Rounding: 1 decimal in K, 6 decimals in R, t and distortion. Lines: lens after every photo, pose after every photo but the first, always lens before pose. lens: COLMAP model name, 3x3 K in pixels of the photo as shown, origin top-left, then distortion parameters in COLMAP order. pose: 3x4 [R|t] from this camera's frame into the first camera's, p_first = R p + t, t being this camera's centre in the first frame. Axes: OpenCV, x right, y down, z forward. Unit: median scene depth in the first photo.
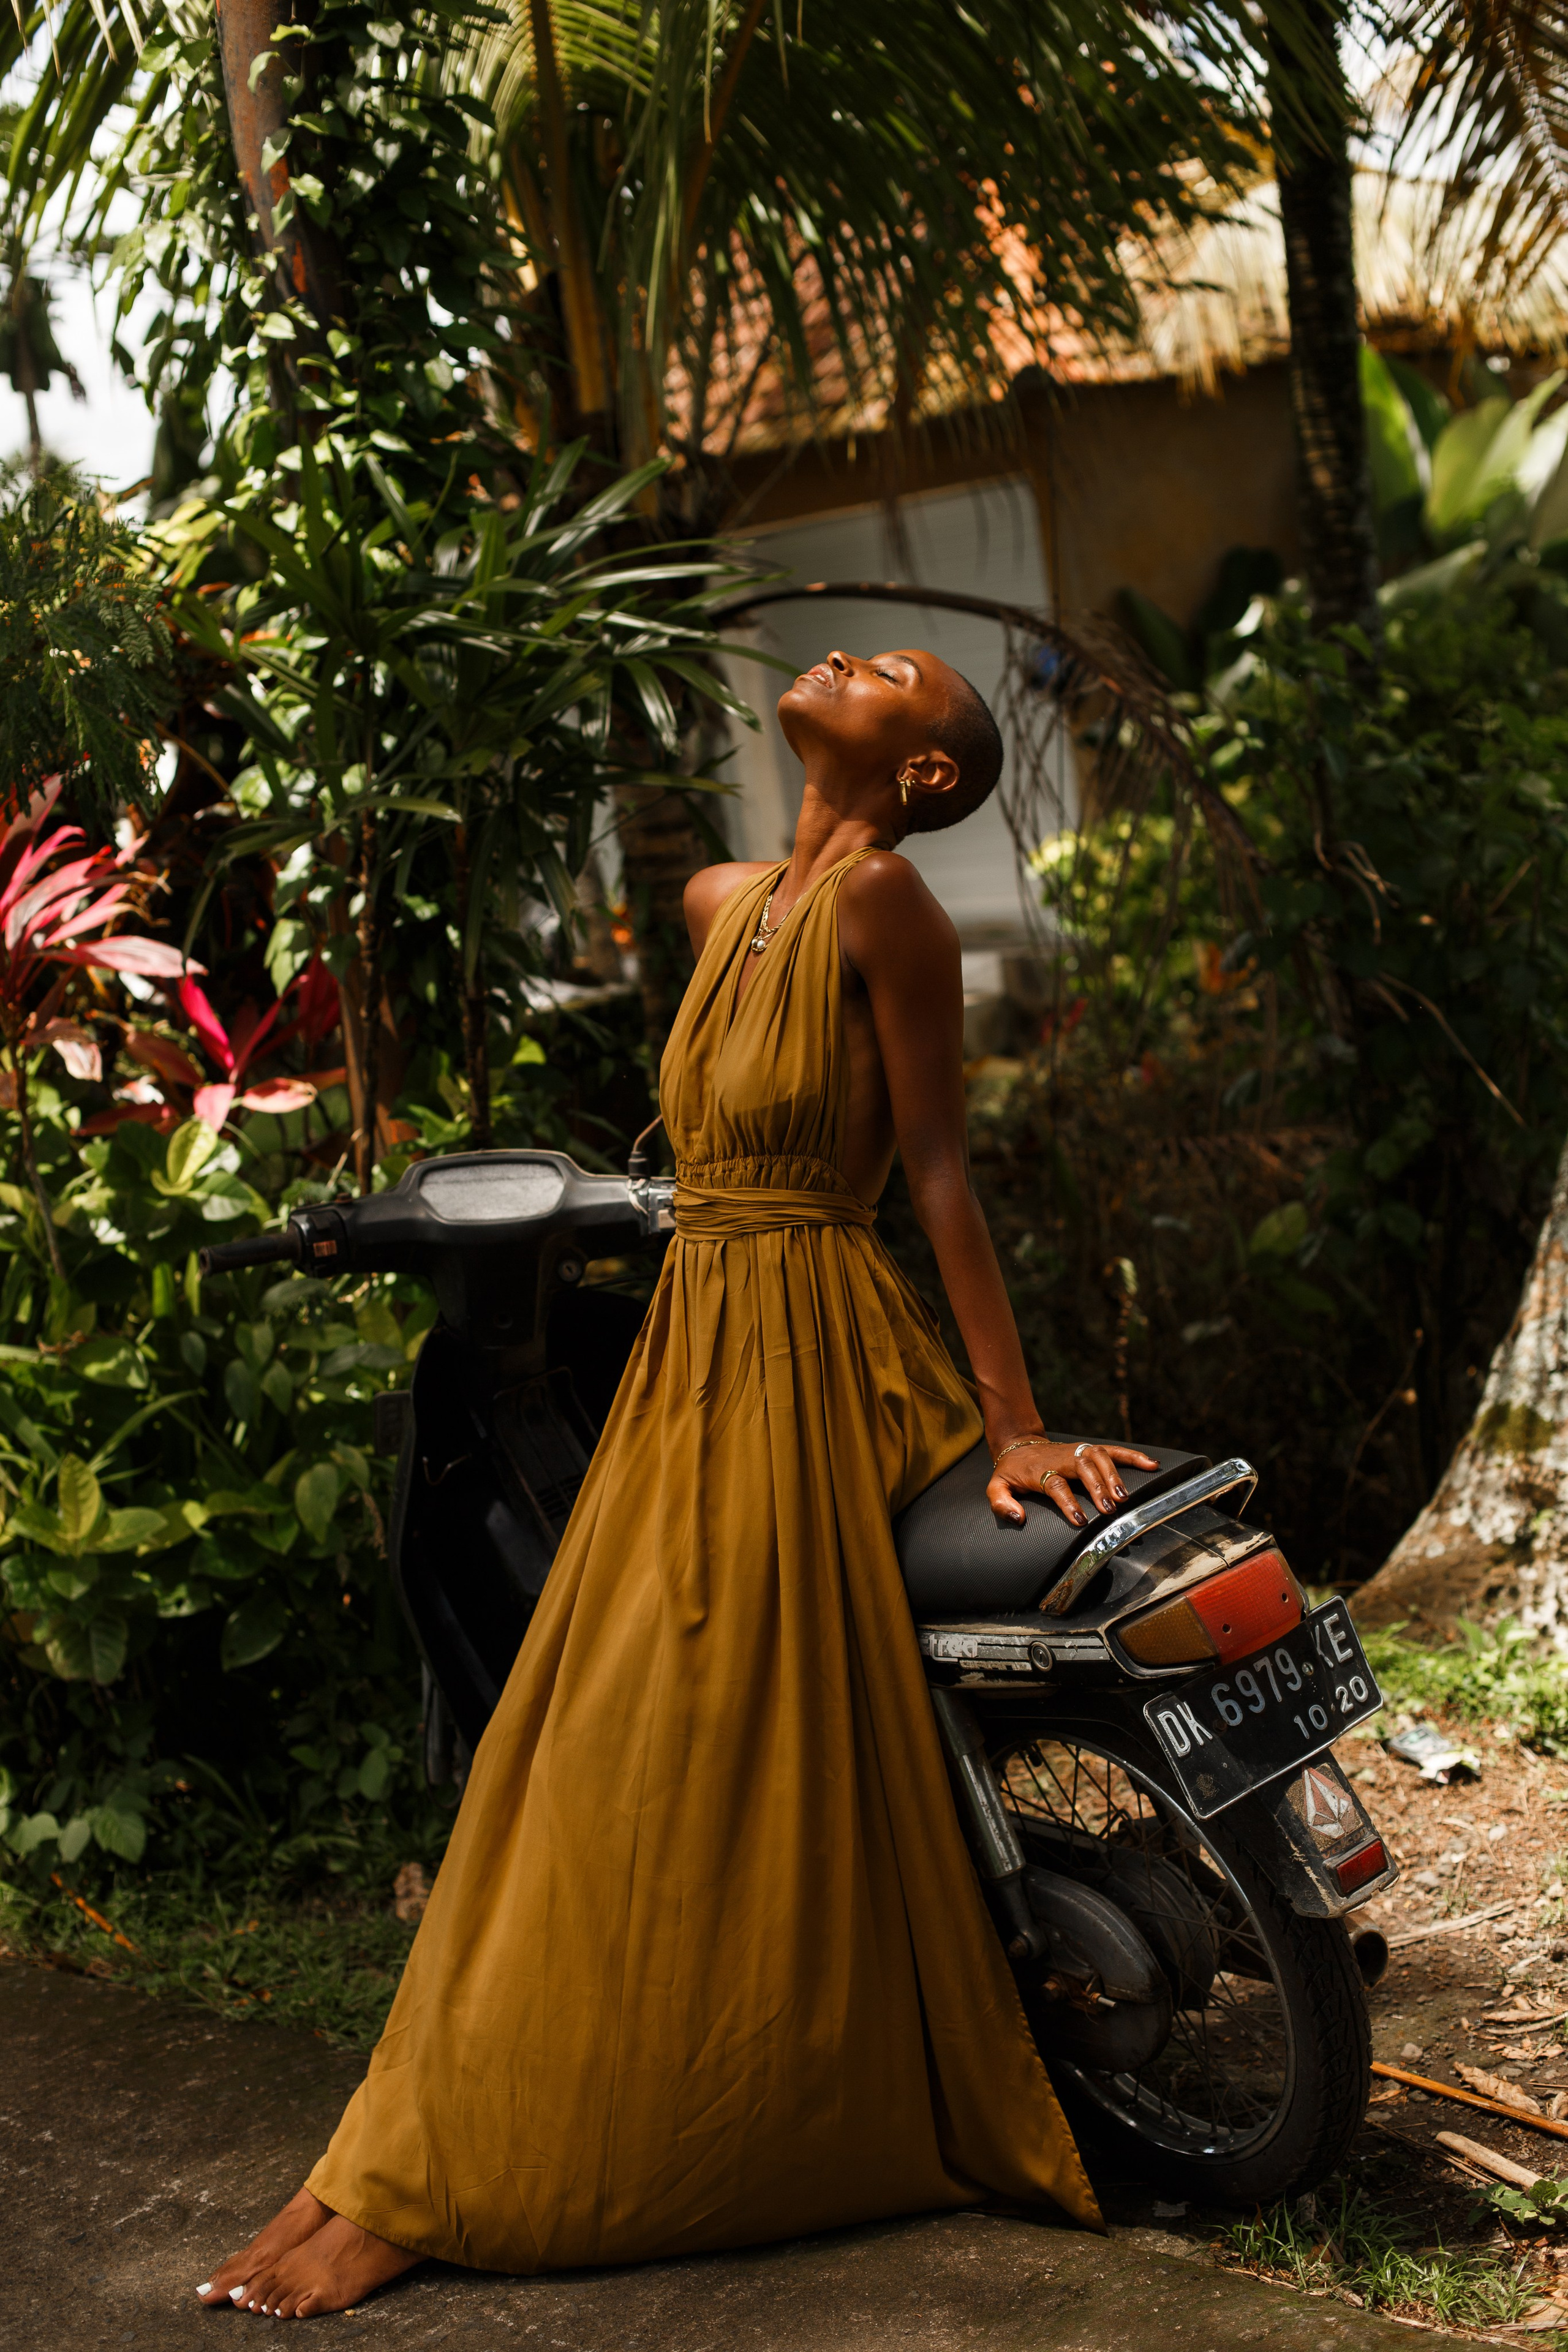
lens RADIAL K [[3444.1, 0, 784.0], [0, 3444.1, 1176.0], [0, 0, 1]] dist [-0.136794, 0.147491]
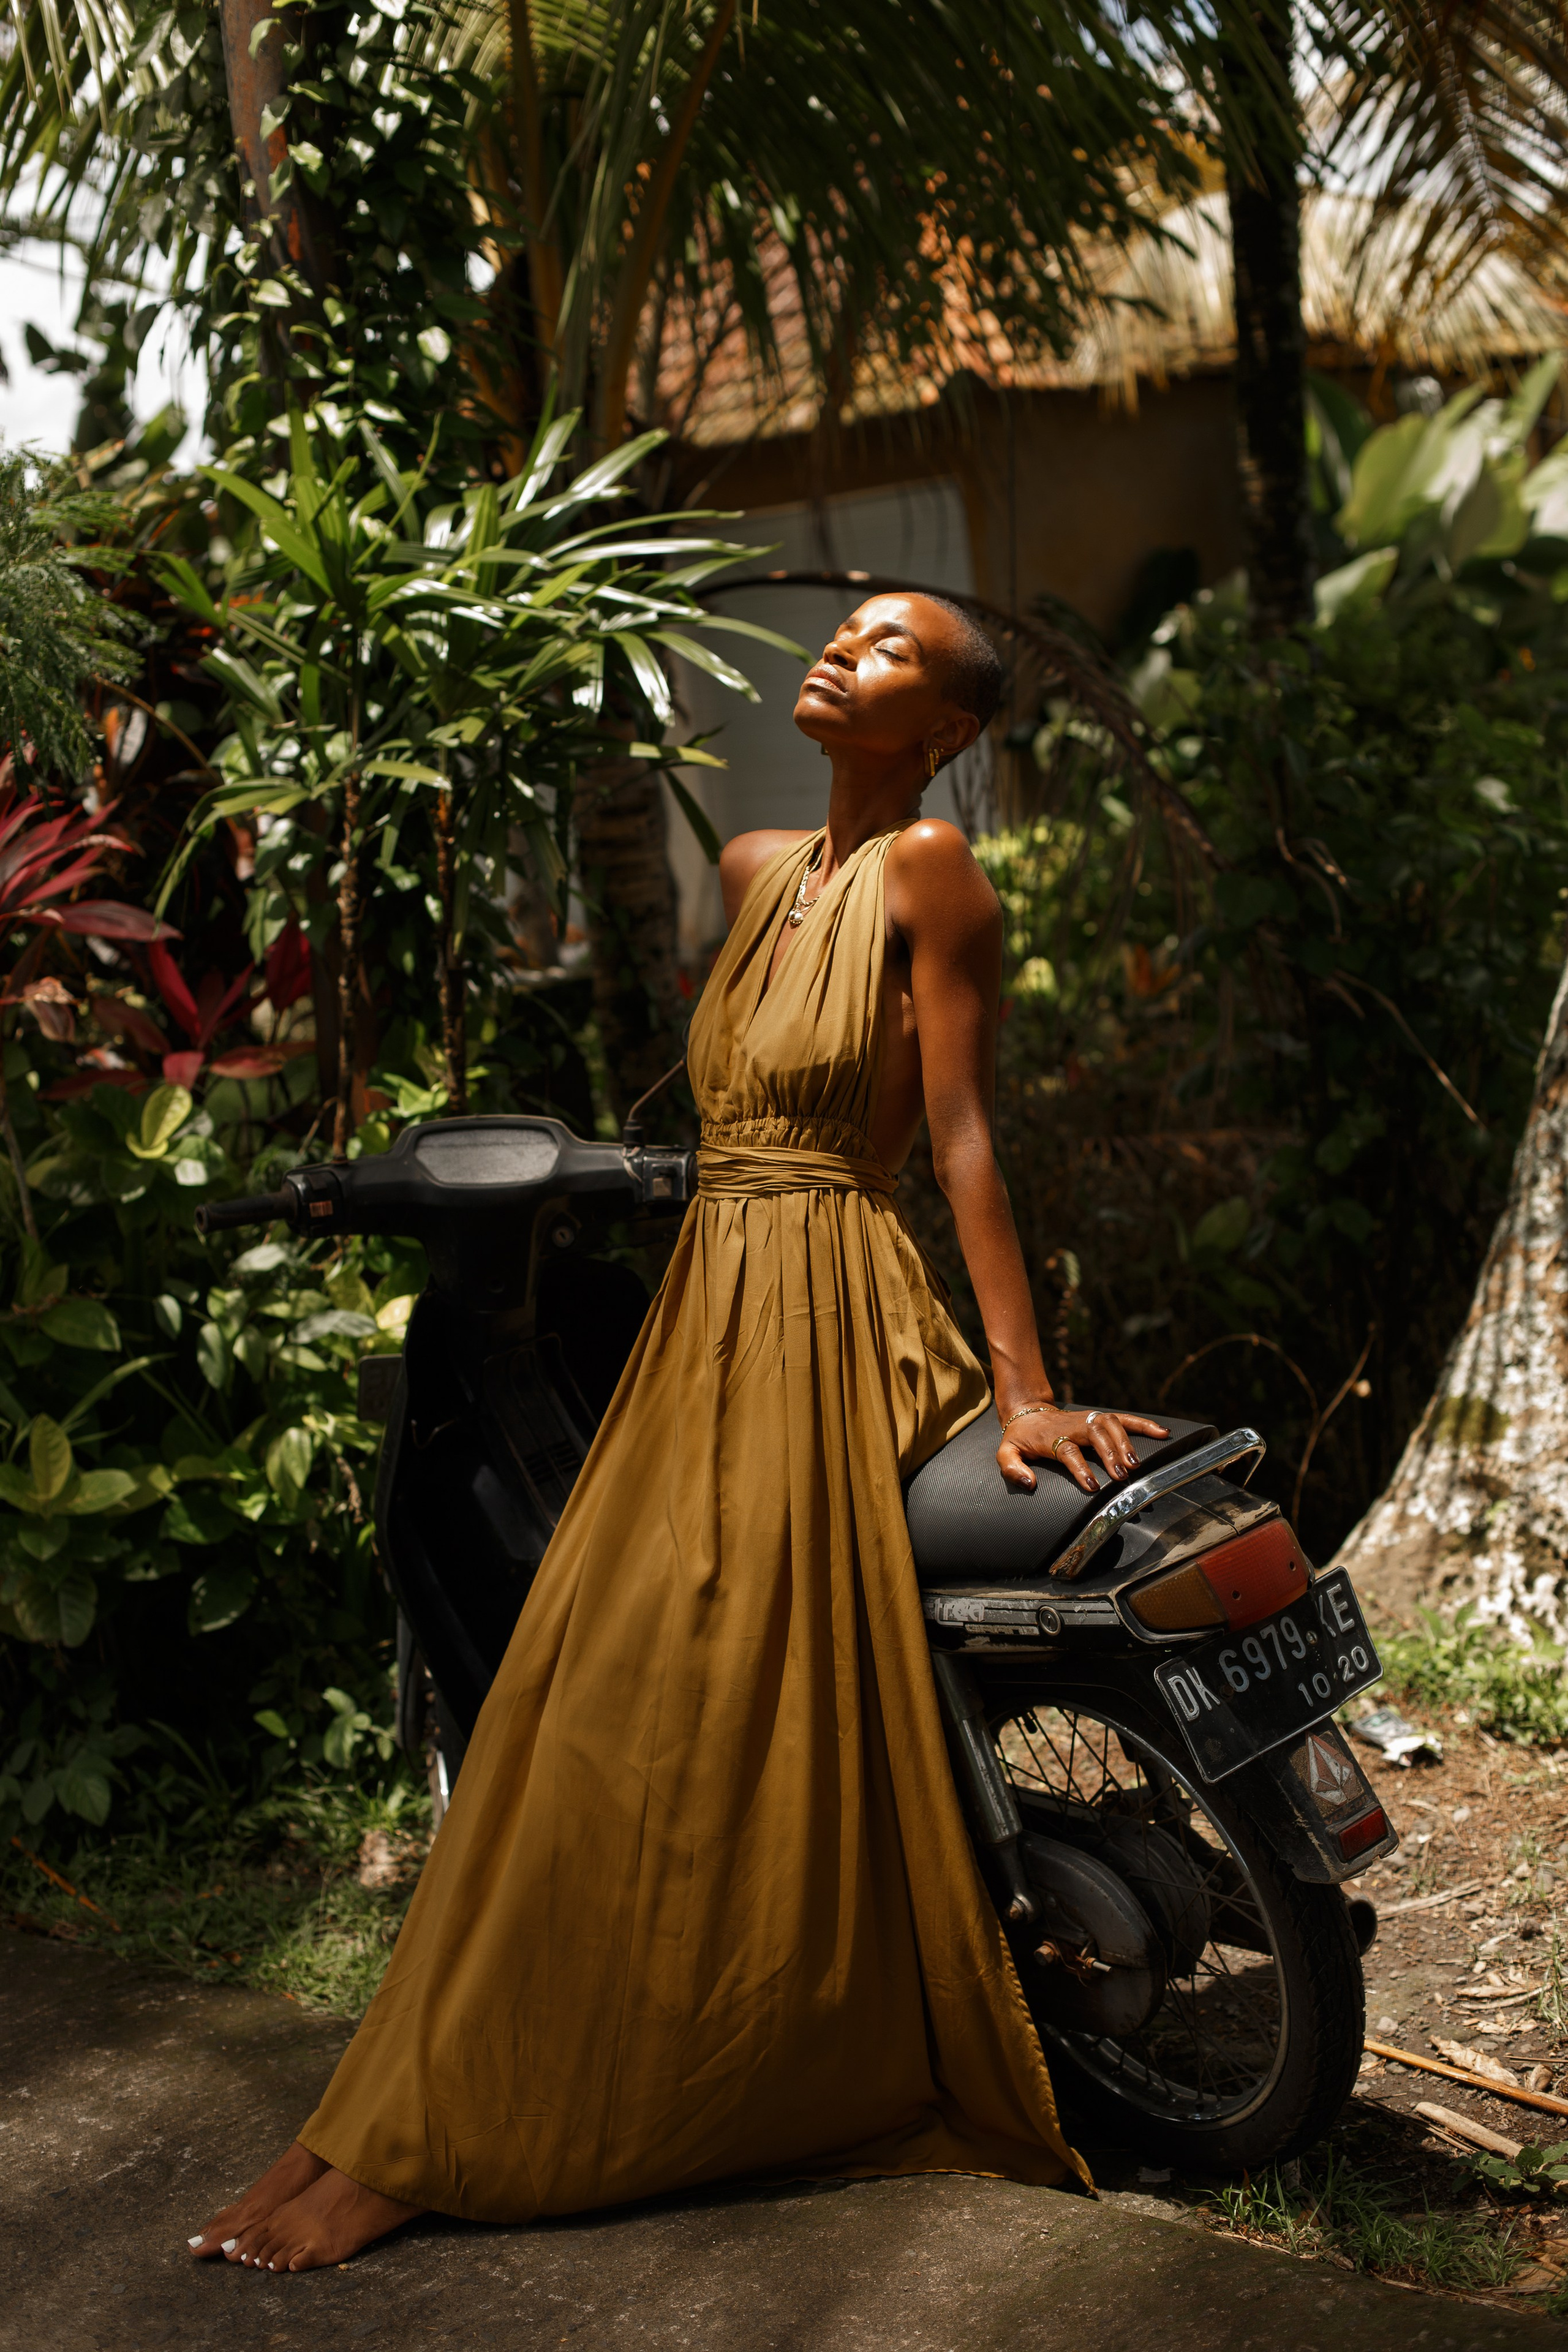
lens RADIAL K [[3444.1, 0, 784.0], [0, 3444.1, 1176.0], [0, 0, 1]] dist [-0.136794, 0.147491]
pose [[0.999243, 0.021099, 0.032677, -0.027322], [-0.021055, 0.999777, -0.001687, 0.008910], [-0.032706, 0.000998, 0.999465, -0.004312]]
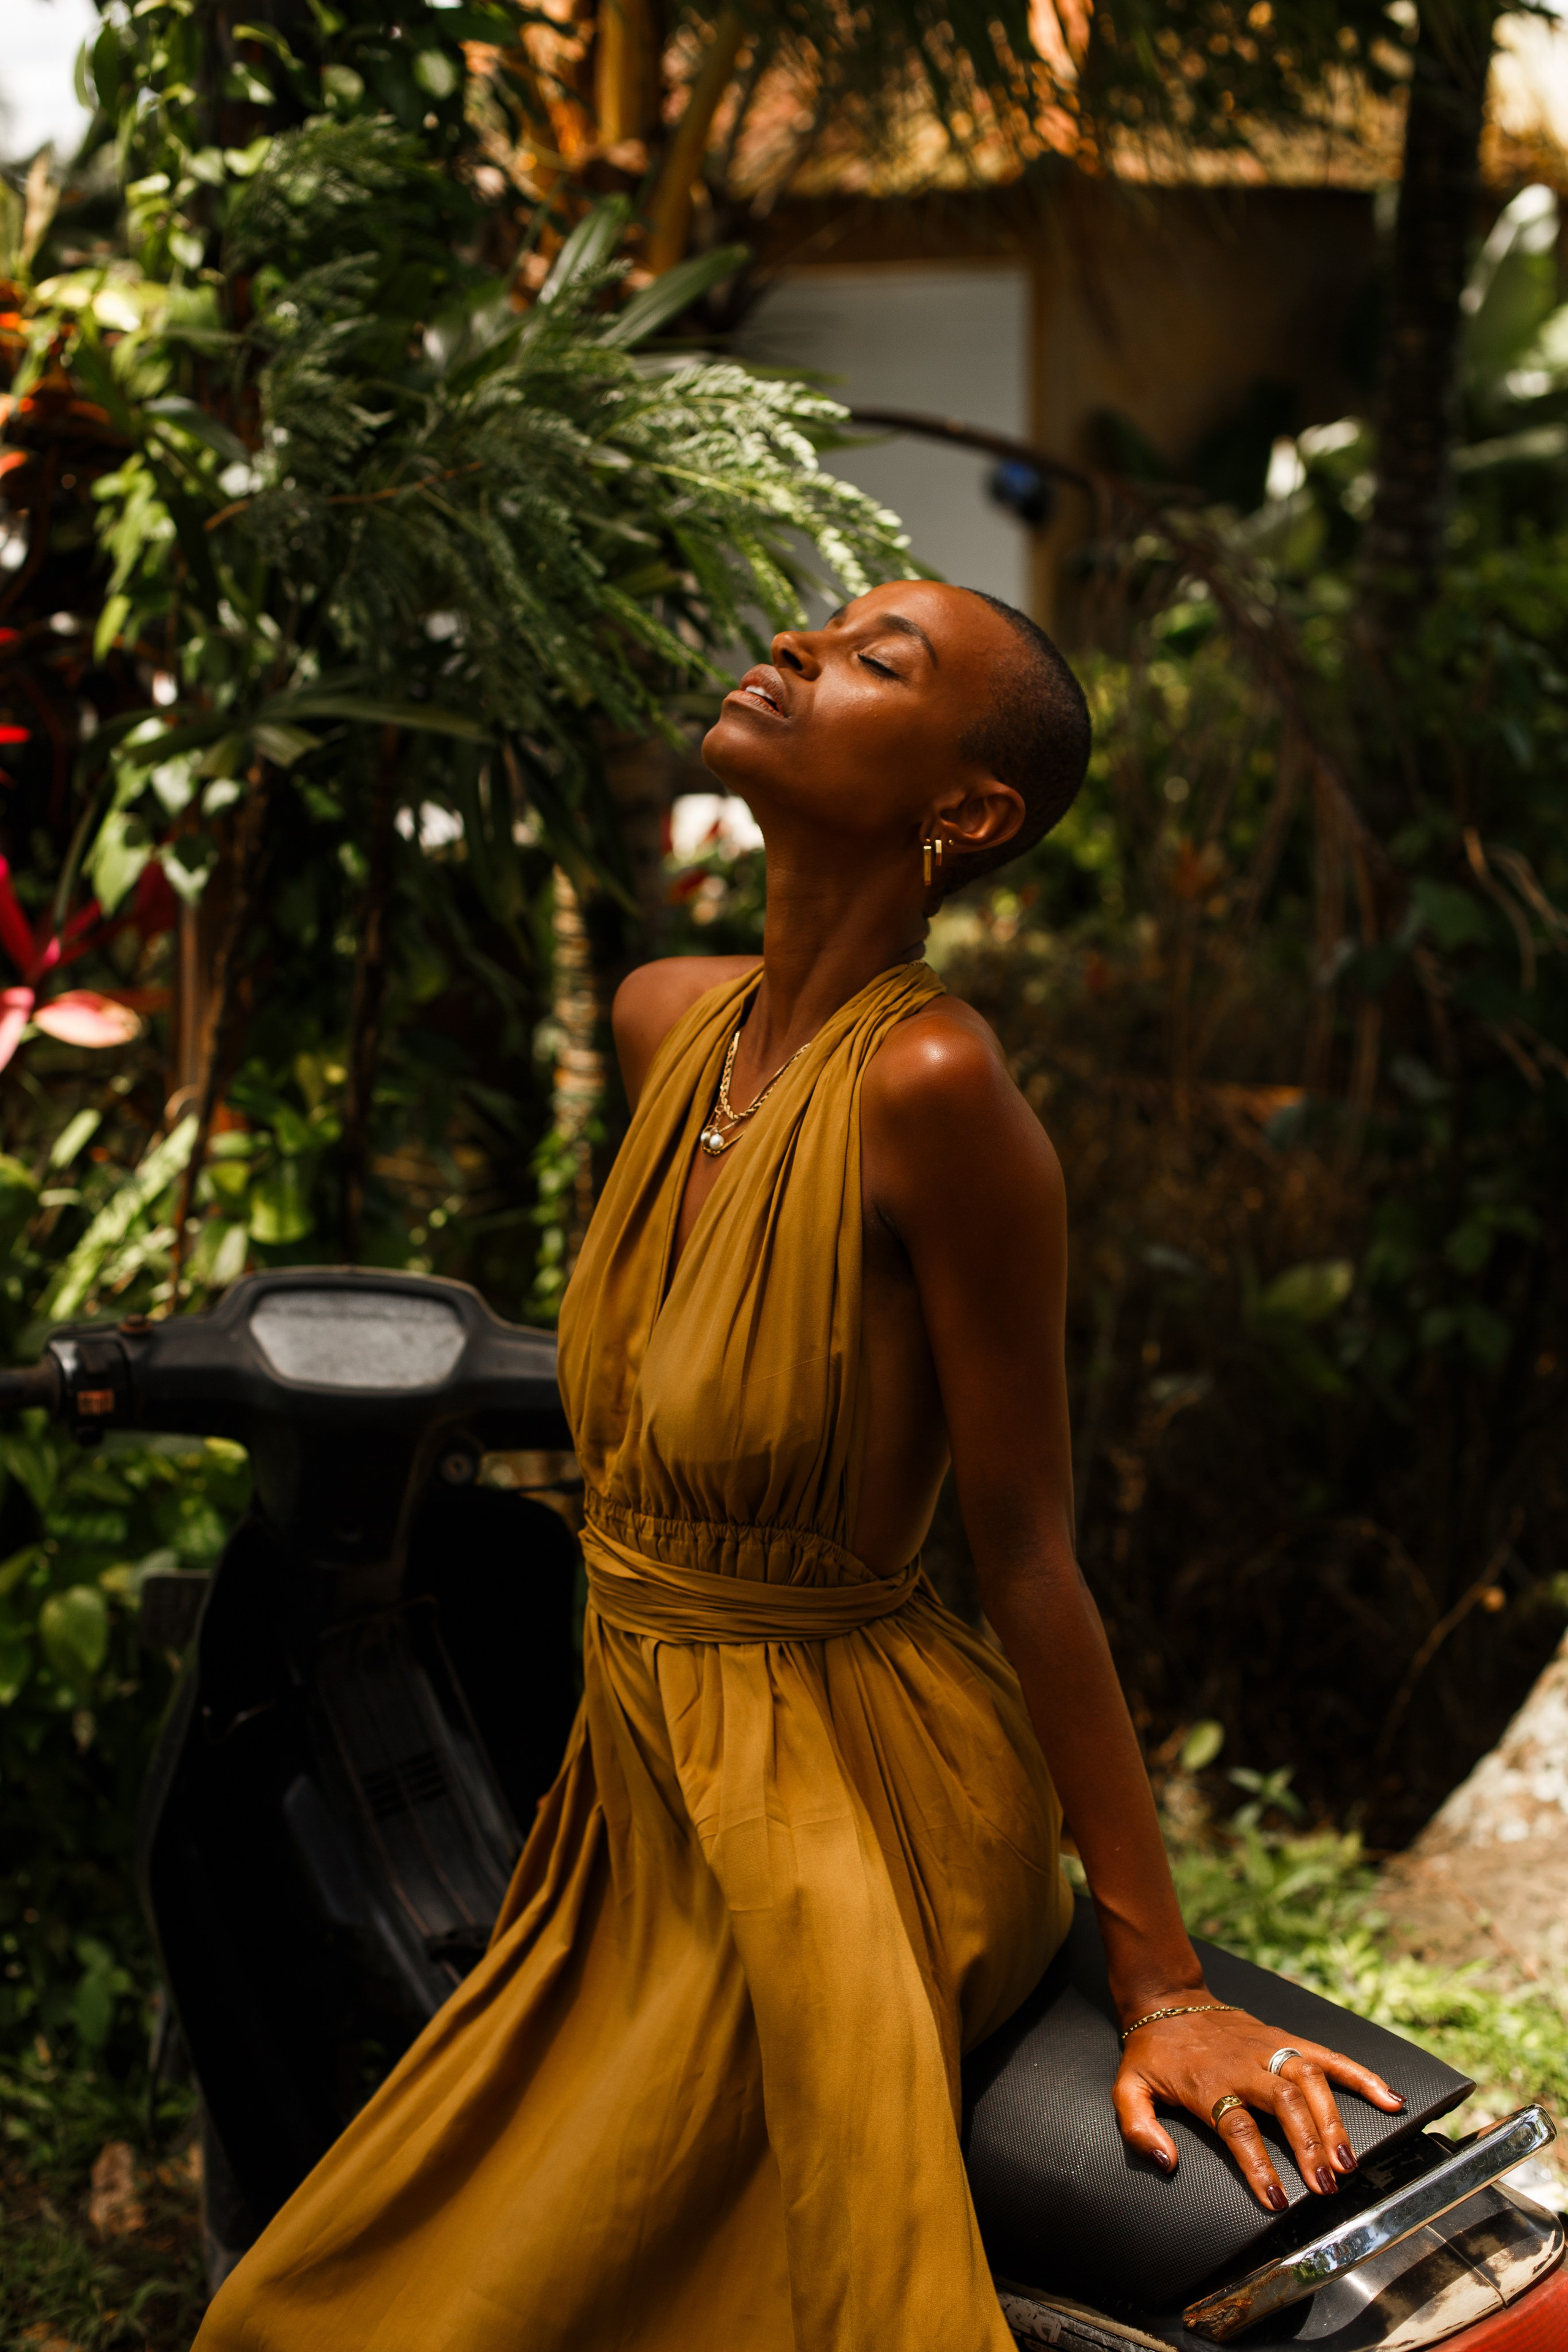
lens RADIAL K [[3444.1, 0, 784.0], [0, 3444.1, 1176.0], [0, 0, 1]] dist [-0.136794, 0.147491]
pose [[0.988760, 0.137839, 0.057916, -0.040513], [-0.141676, 0.987548, 0.068391, -0.073405], [-0.047768, -0.075828, 0.995976, 0.295041]]
